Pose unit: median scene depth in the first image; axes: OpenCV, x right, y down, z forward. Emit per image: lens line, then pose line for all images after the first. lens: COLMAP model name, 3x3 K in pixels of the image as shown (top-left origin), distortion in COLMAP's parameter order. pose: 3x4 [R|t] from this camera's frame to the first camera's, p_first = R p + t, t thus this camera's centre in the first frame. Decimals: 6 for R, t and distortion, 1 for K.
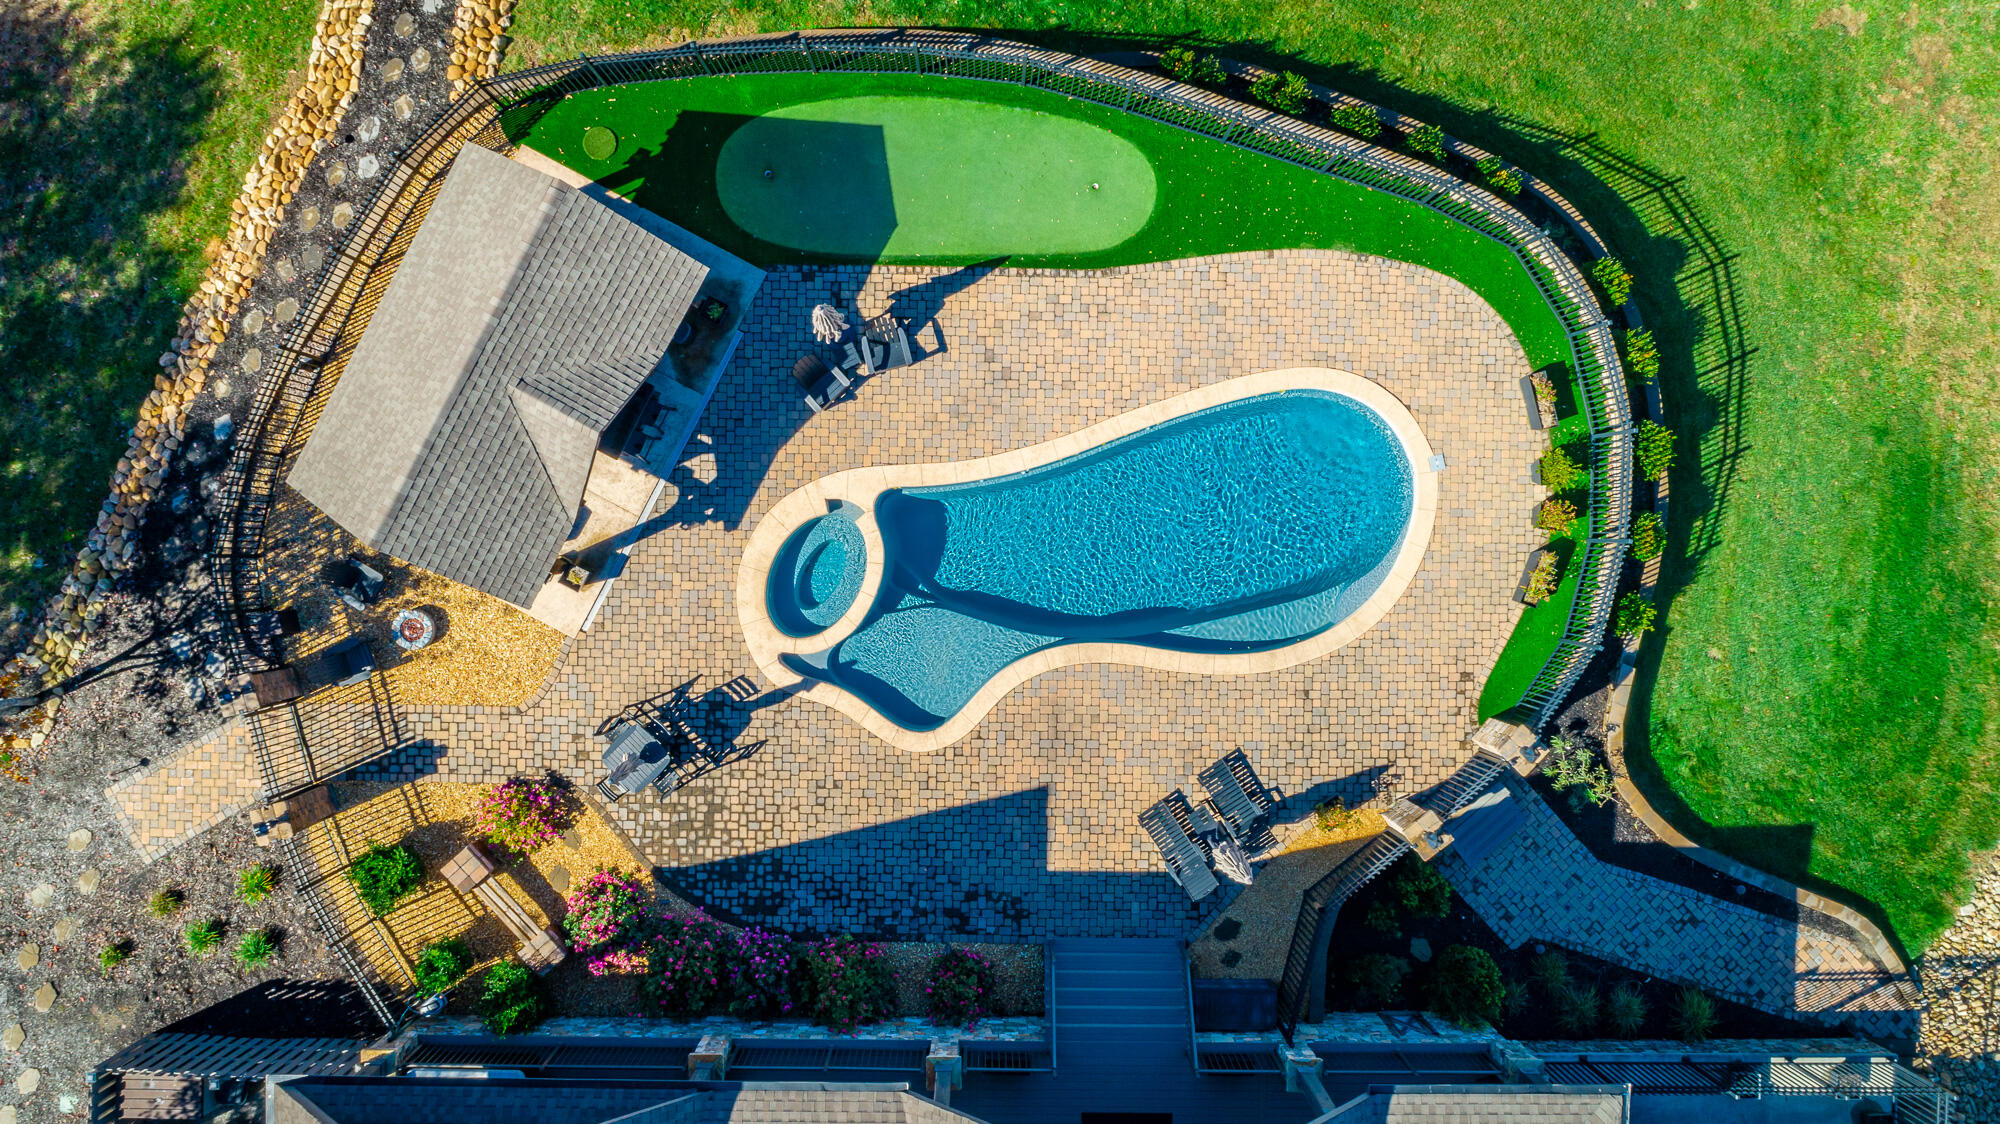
lens RADIAL K [[1412.2, 0, 1001.6], [0, 1412.2, 567.5], [0, 0, 1]] dist [-0.020842, 0.010297]
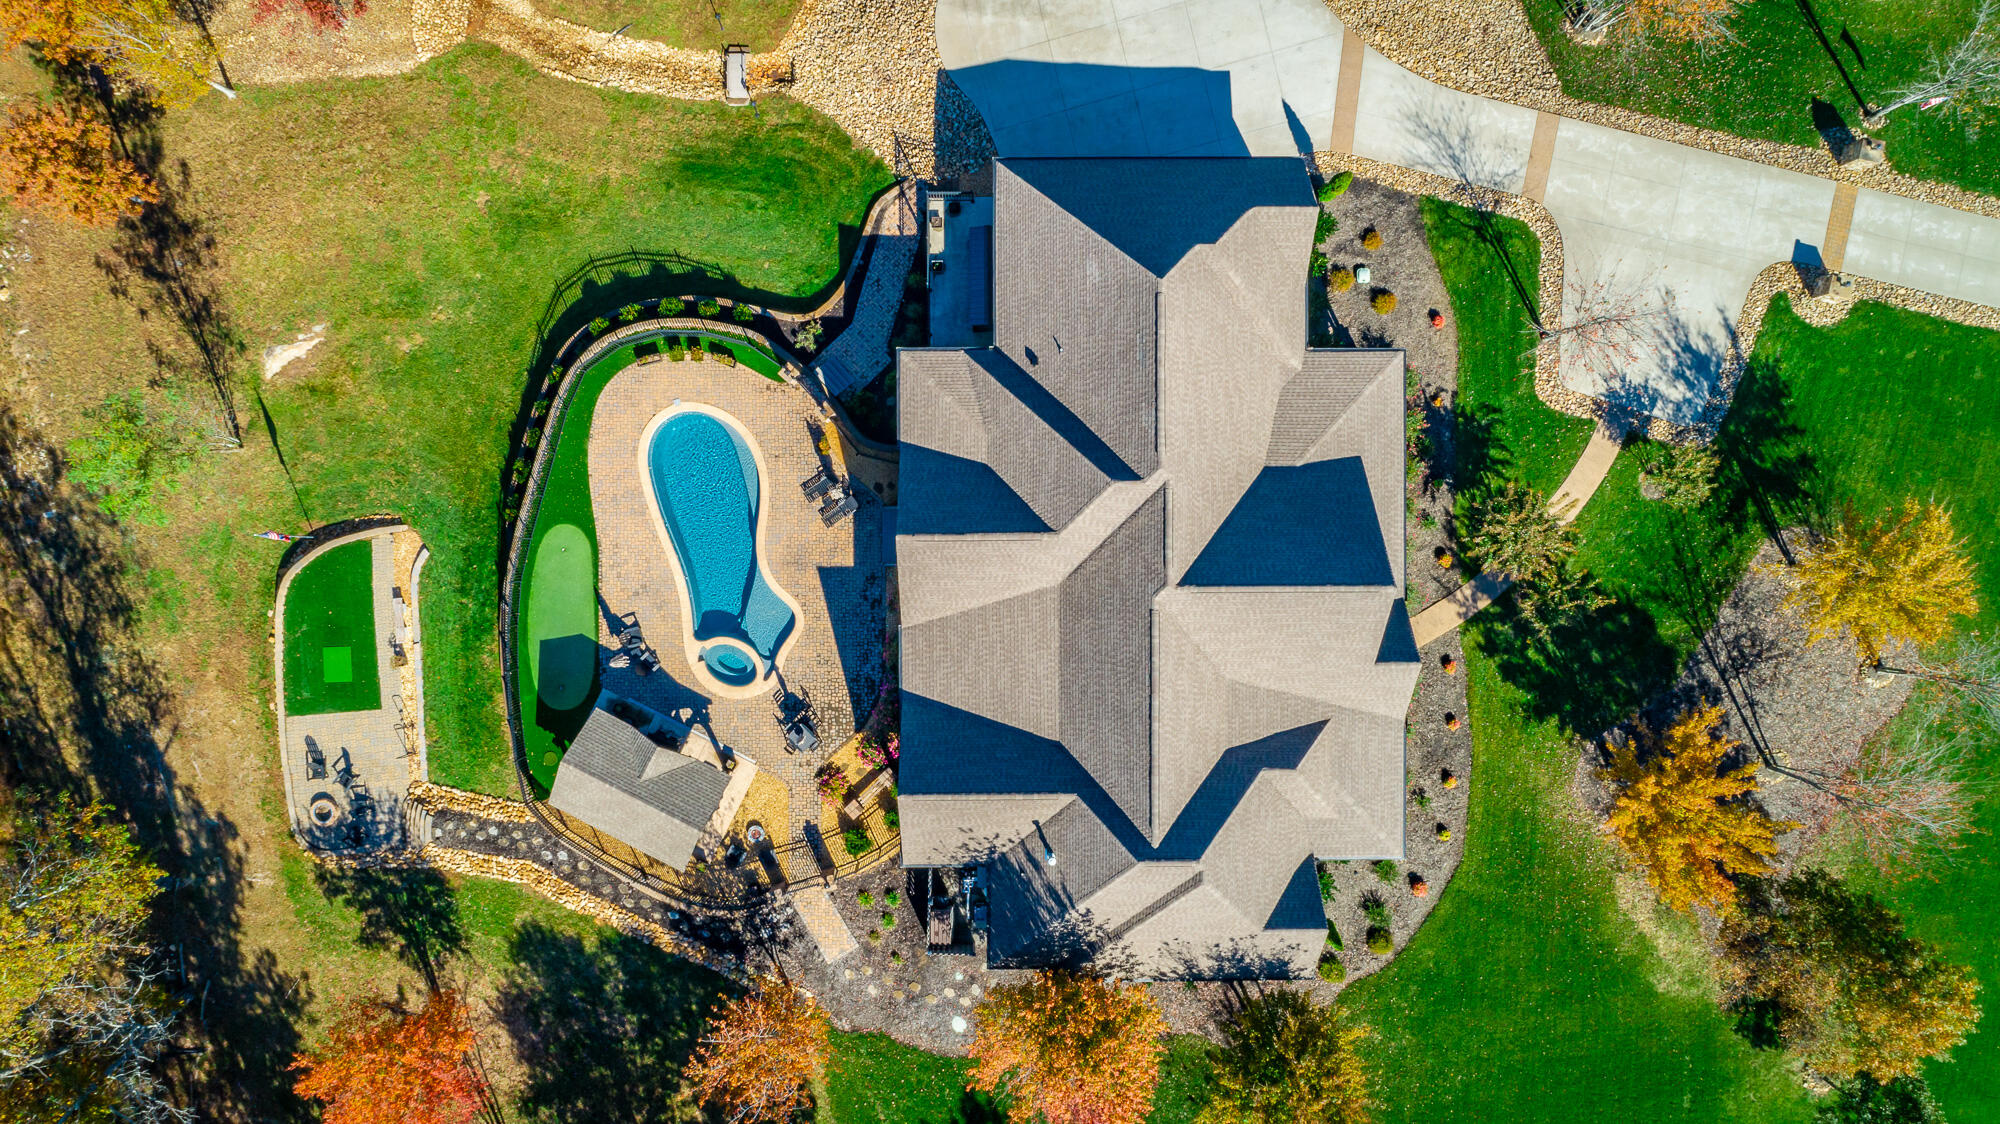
lens RADIAL K [[1412.2, 0, 1004.2], [0, 1412.2, 553.2], [0, 0, 1]] dist [-0.020842, 0.010297]
pose [[-0.017471, -0.999535, -0.024995, 0.107918], [0.999826, -0.017300, -0.007045, 0.484664], [0.006609, -0.025114, 0.999663, -1.356720]]
